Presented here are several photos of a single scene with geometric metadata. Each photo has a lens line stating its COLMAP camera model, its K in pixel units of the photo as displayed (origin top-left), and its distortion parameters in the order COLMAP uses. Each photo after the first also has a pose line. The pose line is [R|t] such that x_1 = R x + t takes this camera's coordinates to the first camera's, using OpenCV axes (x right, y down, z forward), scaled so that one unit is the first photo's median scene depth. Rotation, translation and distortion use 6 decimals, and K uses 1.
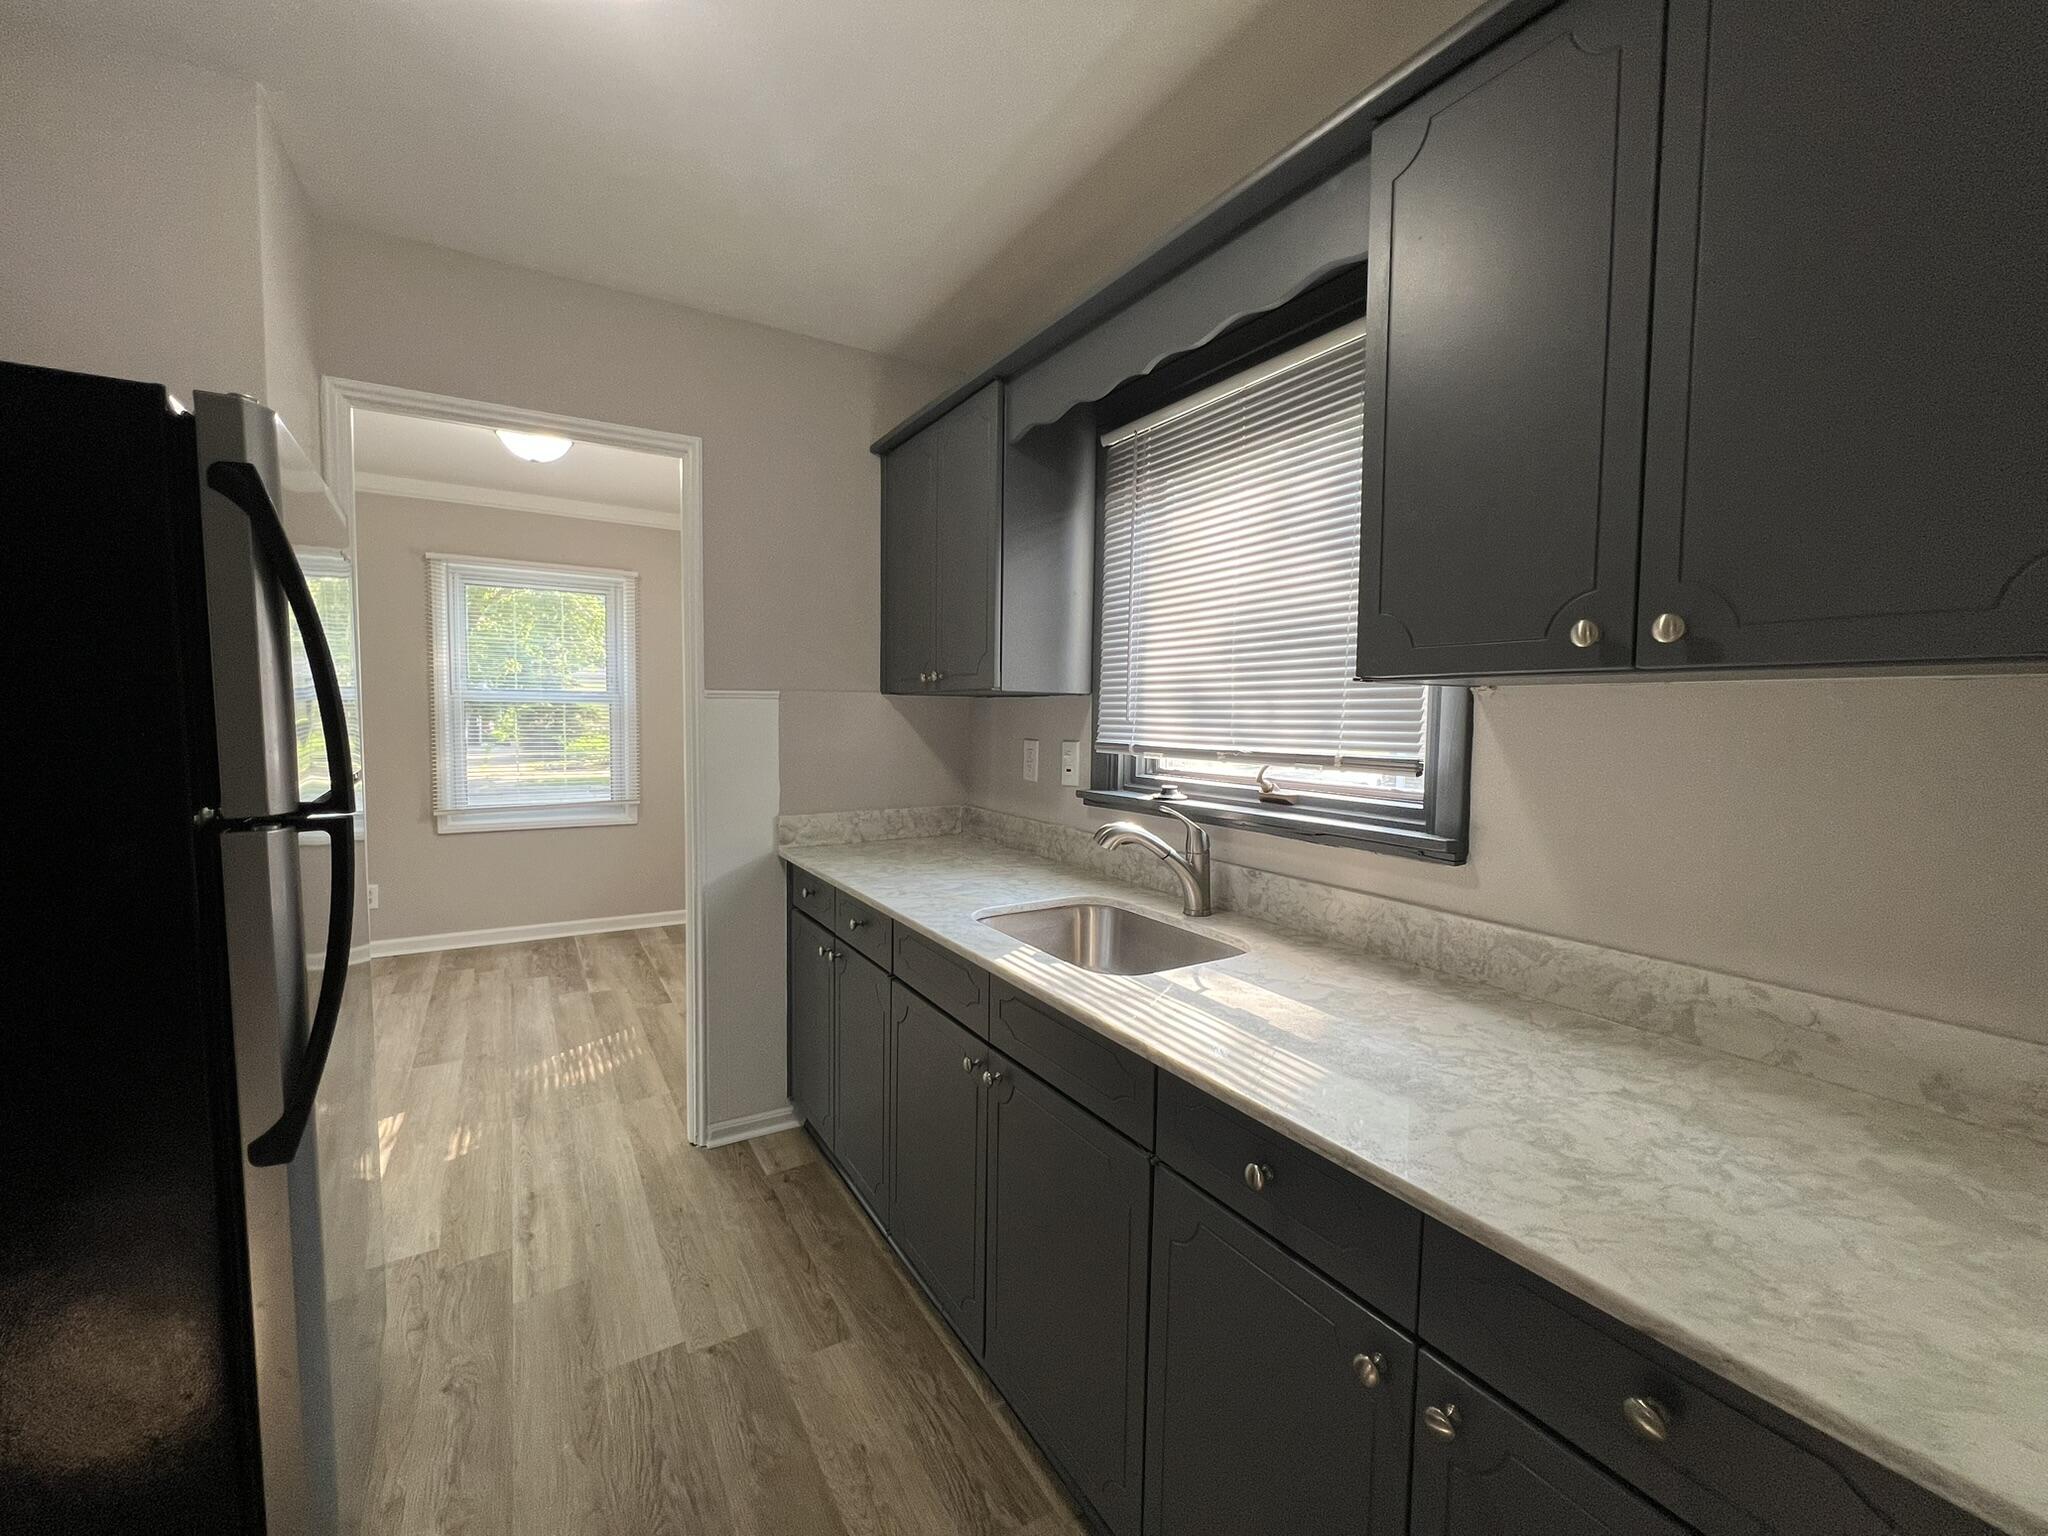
lens RADIAL K [[822.5, 0, 1016.2], [0, 822.5, 767.4], [0, 0, 1]] dist [-0.000215, 0.000073]
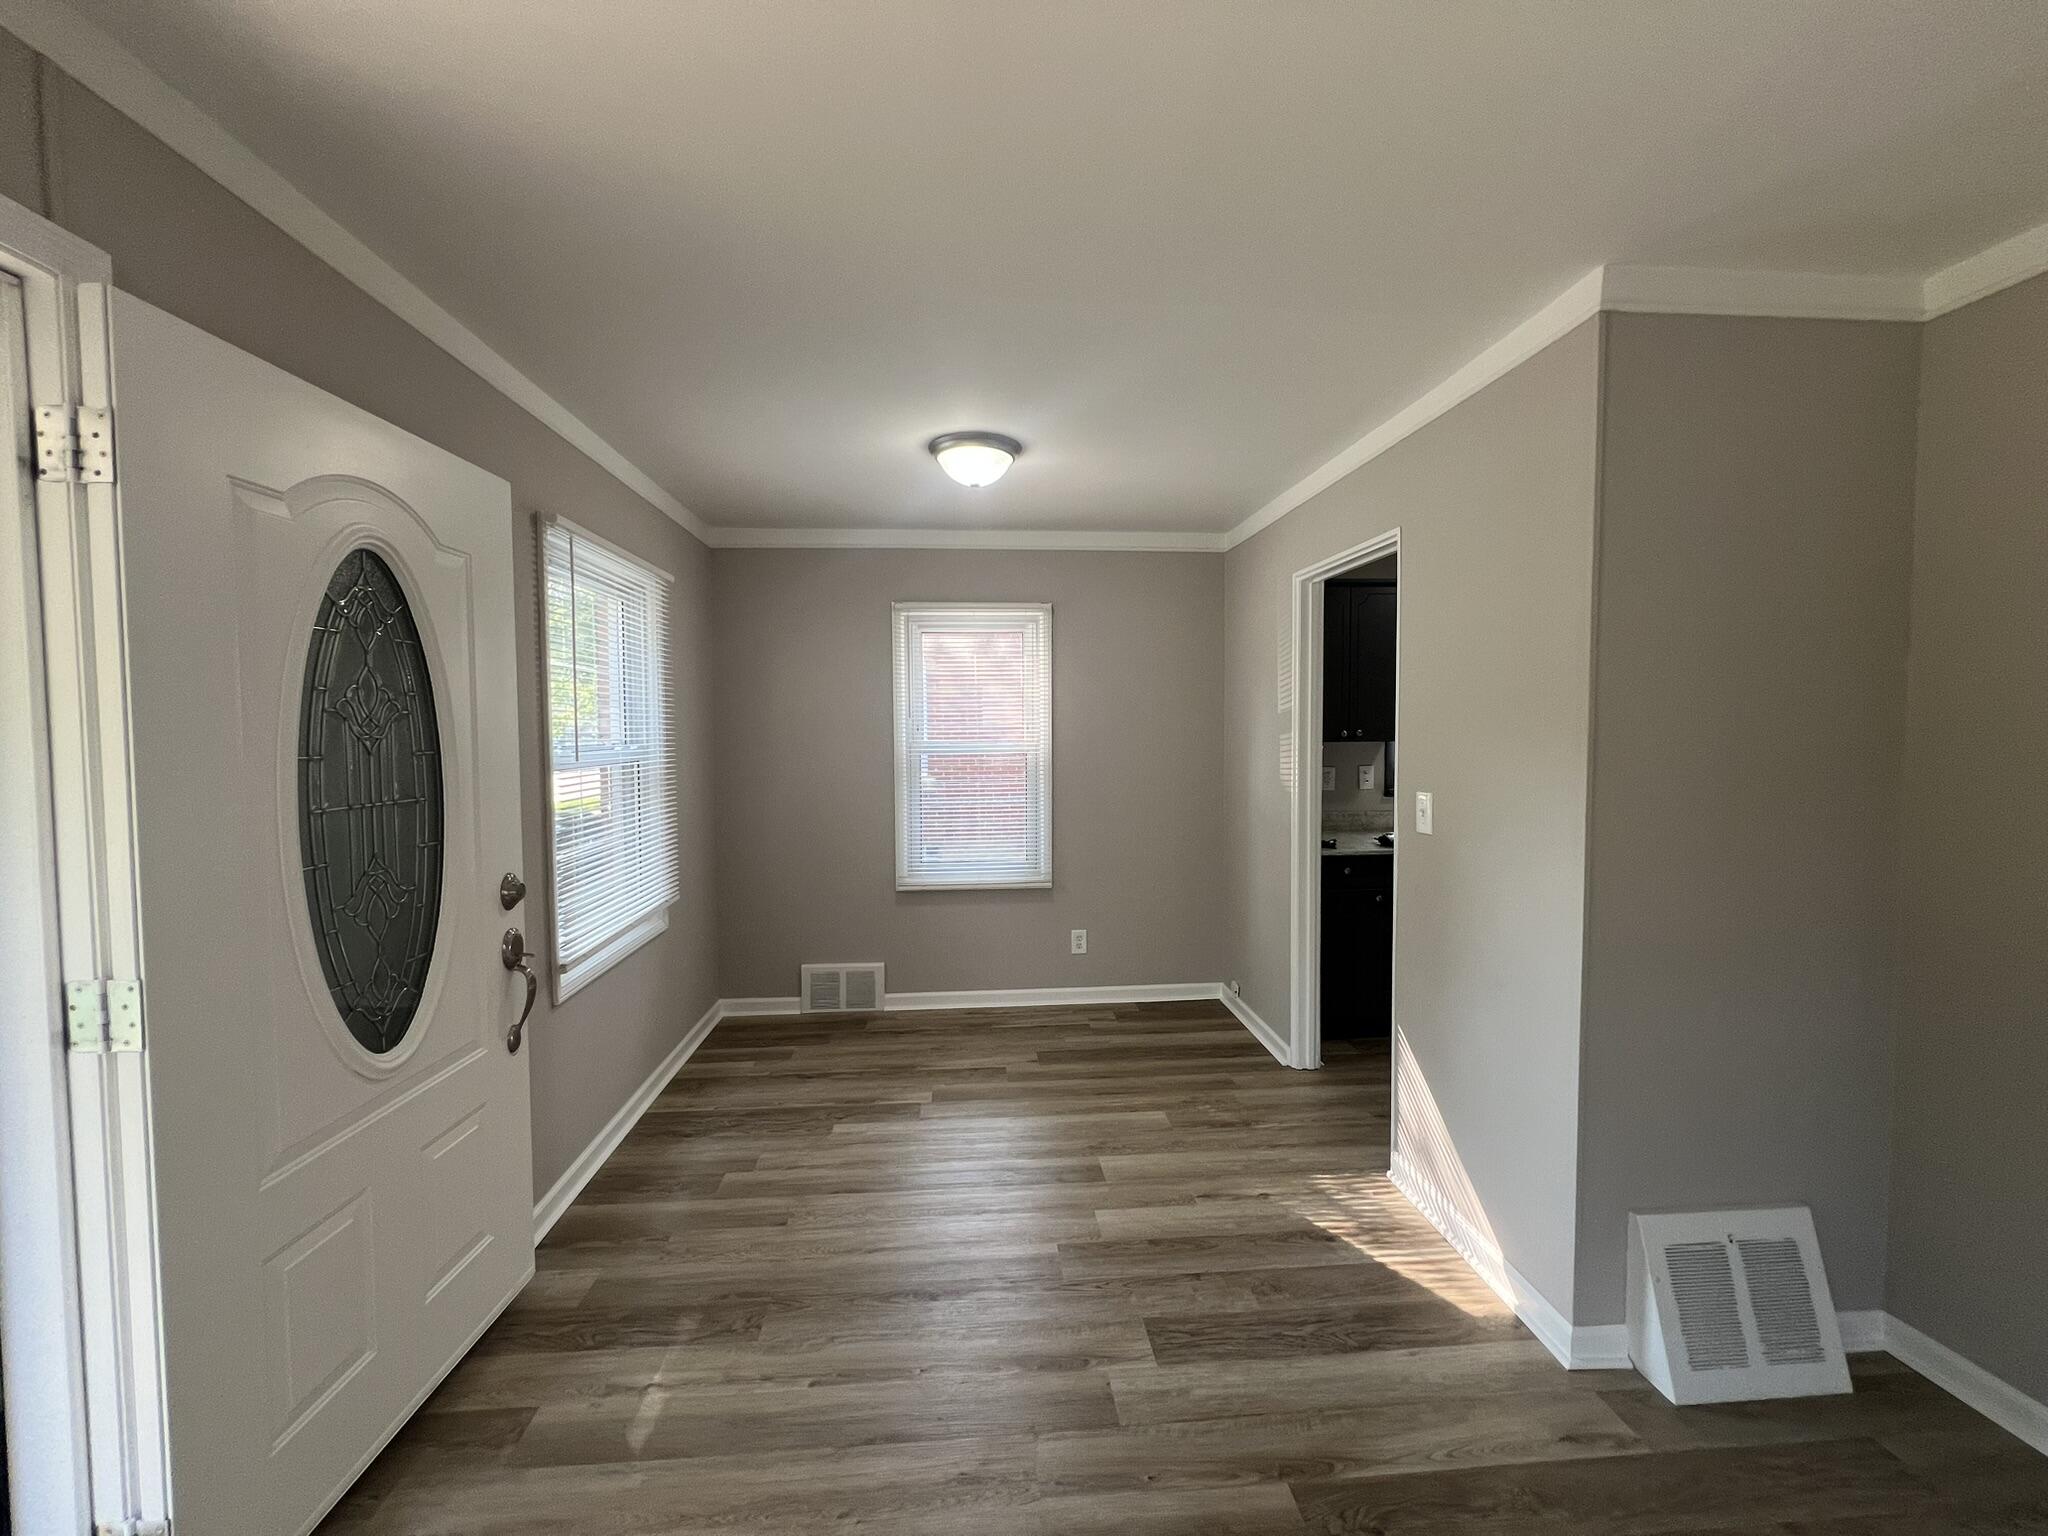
lens RADIAL K [[822.5, 0, 1021.1], [0, 822.5, 759.3], [0, 0, 1]] dist [-0.000215, 0.000073]
pose [[0.454237, -0.055796, 0.889132, -1.961739], [0.070089, 0.997181, 0.026770, -0.154195], [-0.888120, 0.050159, 0.456867, 0.826967]]
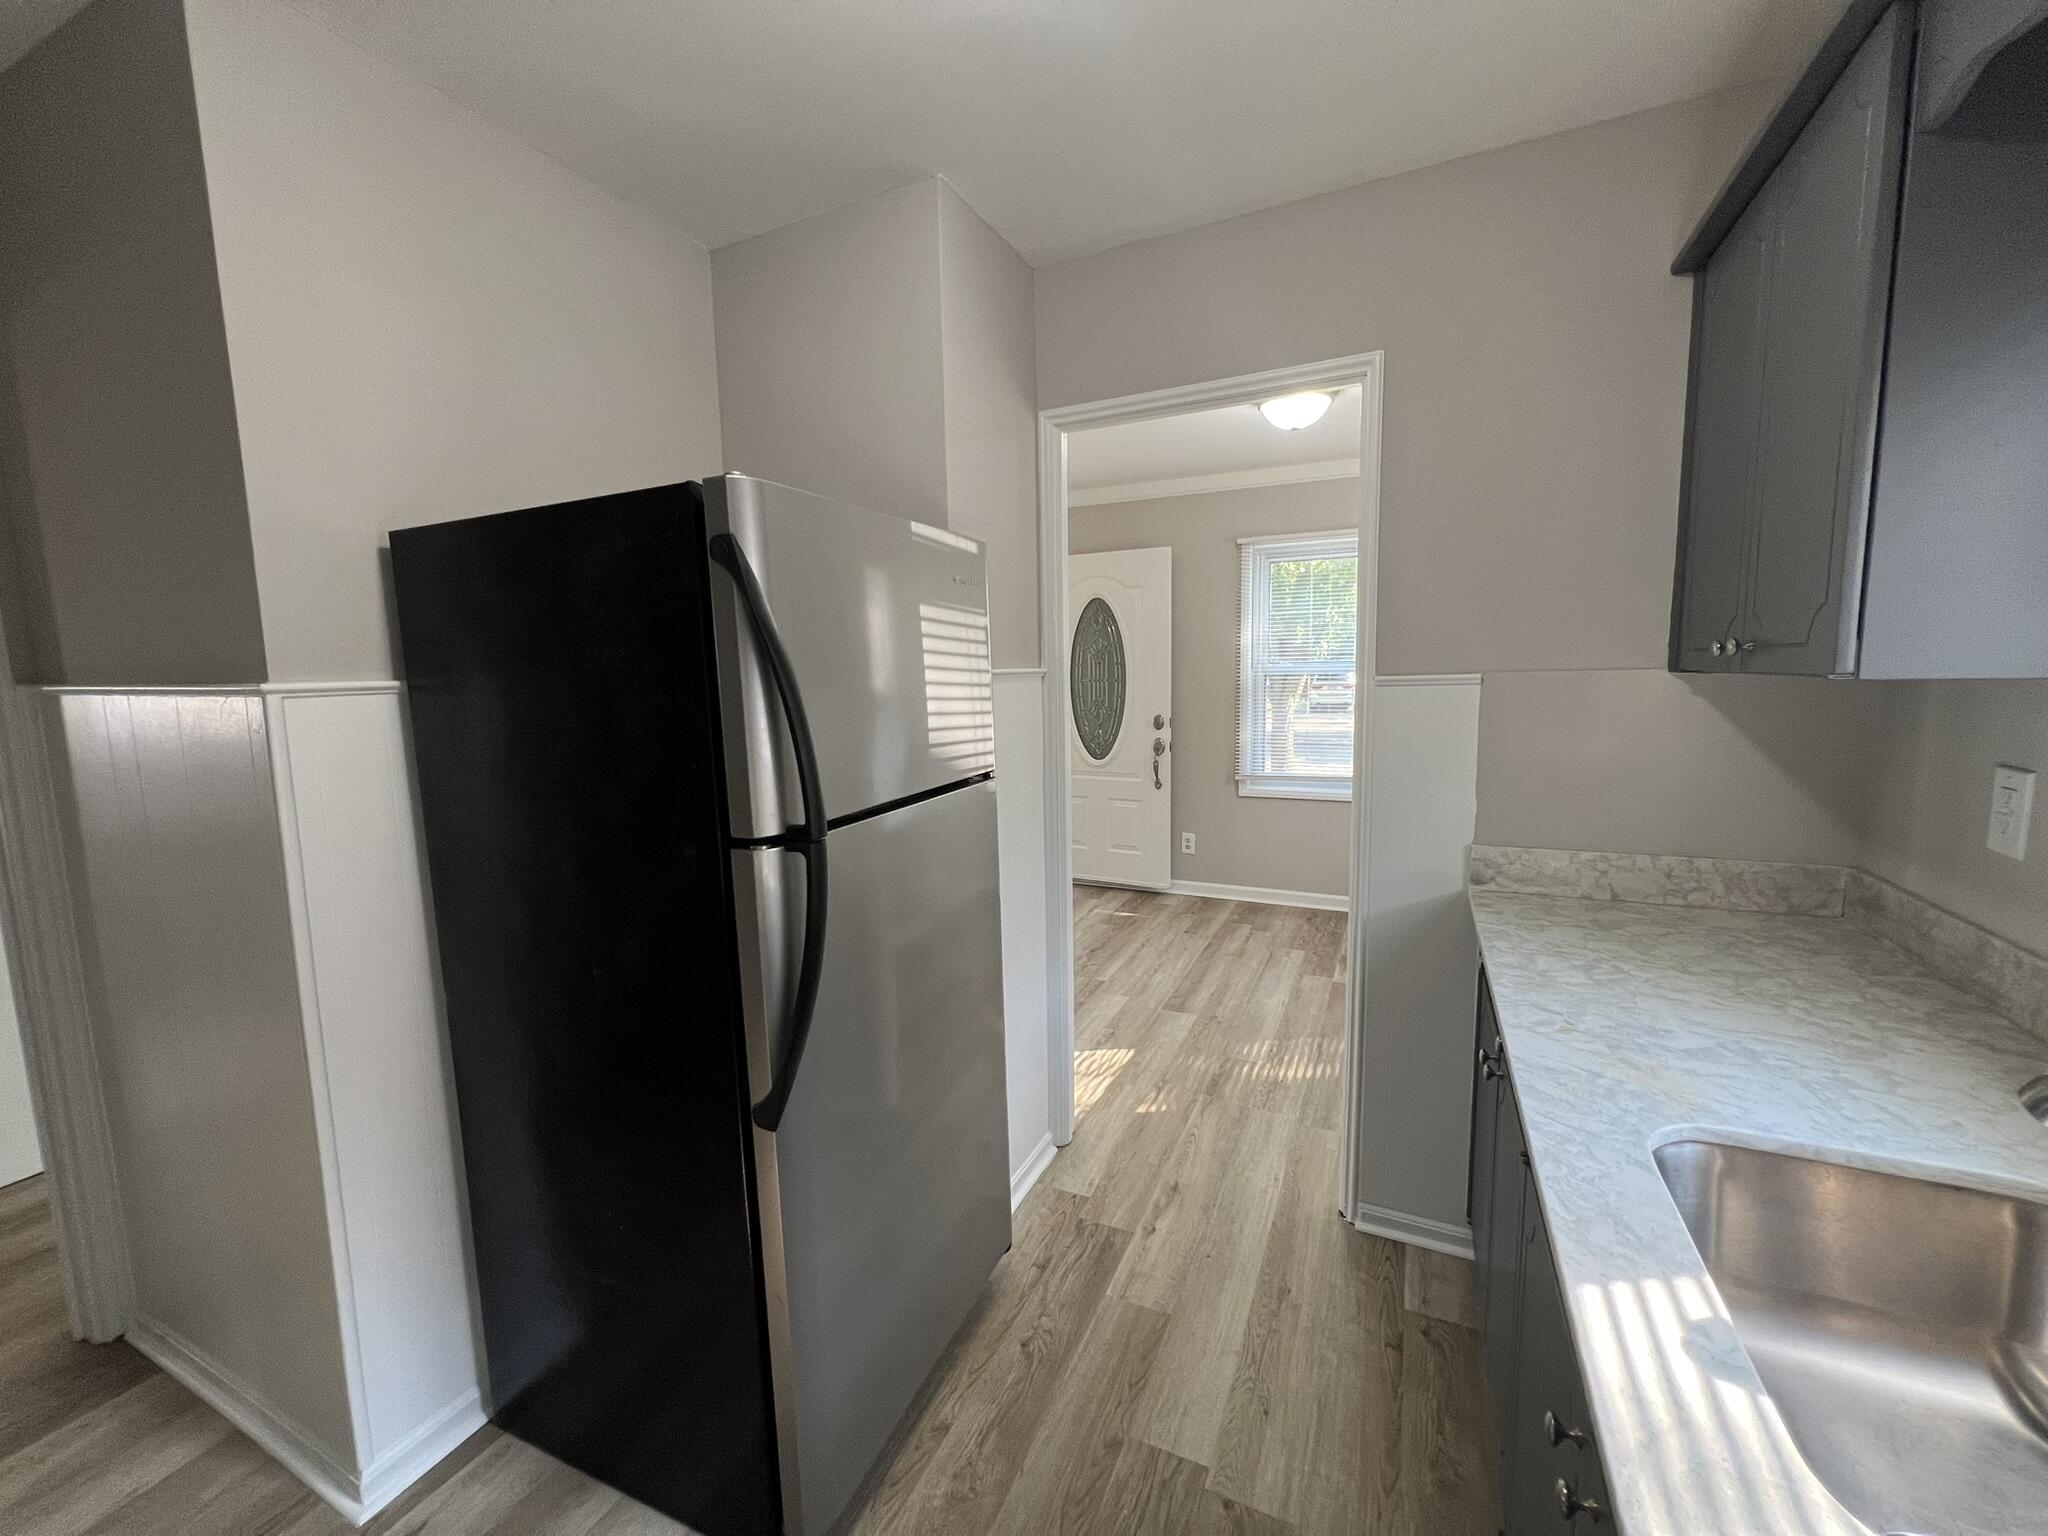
lens RADIAL K [[822.5, 0, 1023.8], [0, 822.5, 766.1], [0, 0, 1]] dist [-0.000215, 0.000073]
pose [[0.546242, 0.074845, -0.834277, 0.106275], [-0.027379, 0.997063, 0.071523, -0.056276], [0.837180, -0.016228, 0.546687, 0.288346]]
